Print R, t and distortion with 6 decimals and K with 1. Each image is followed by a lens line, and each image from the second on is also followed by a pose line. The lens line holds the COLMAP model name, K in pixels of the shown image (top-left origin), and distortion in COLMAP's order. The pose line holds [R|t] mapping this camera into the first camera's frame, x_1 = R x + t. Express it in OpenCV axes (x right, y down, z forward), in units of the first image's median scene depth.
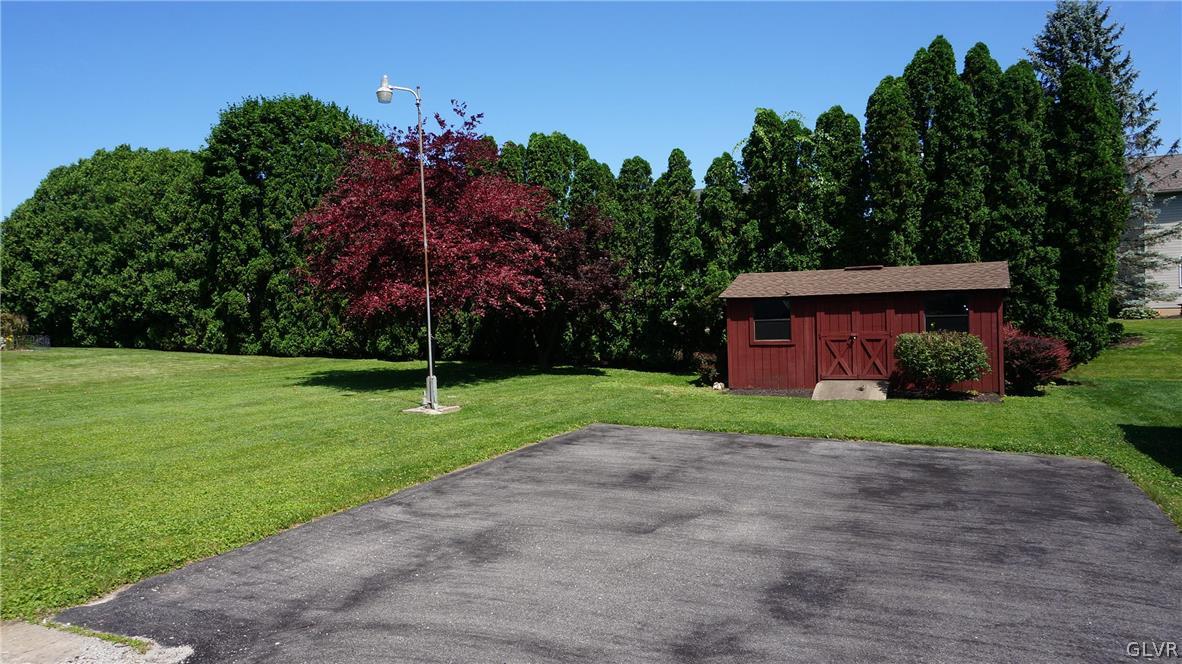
lens RADIAL K [[794.9, 0, 588.8], [0, 794.9, 330.9], [0, 0, 1]] dist [-0.016327, 0.024432]
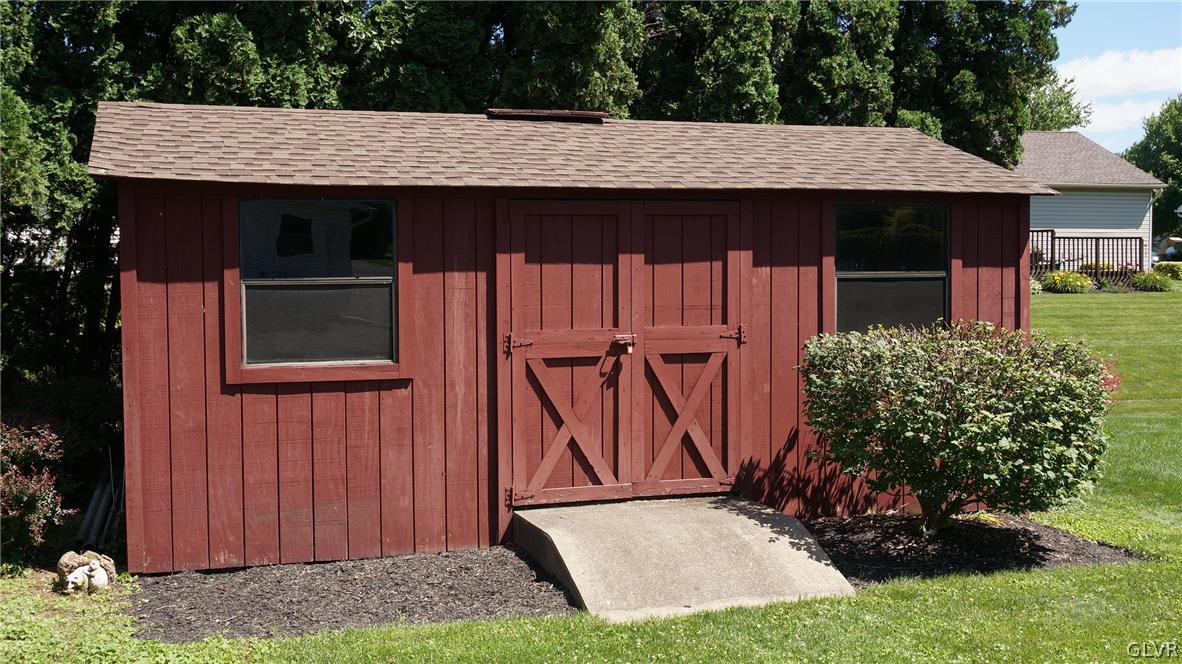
lens RADIAL K [[1345.5, 0, 590.9], [0, 1345.5, 332.8], [0, 0, 1]] dist [-0.002024, 0.000000]
pose [[0.709400, -0.006576, 0.704776, -0.003438], [-0.000342, 0.999953, 0.009675, -0.001547], [-0.704806, -0.007105, 0.709364, 0.595733]]
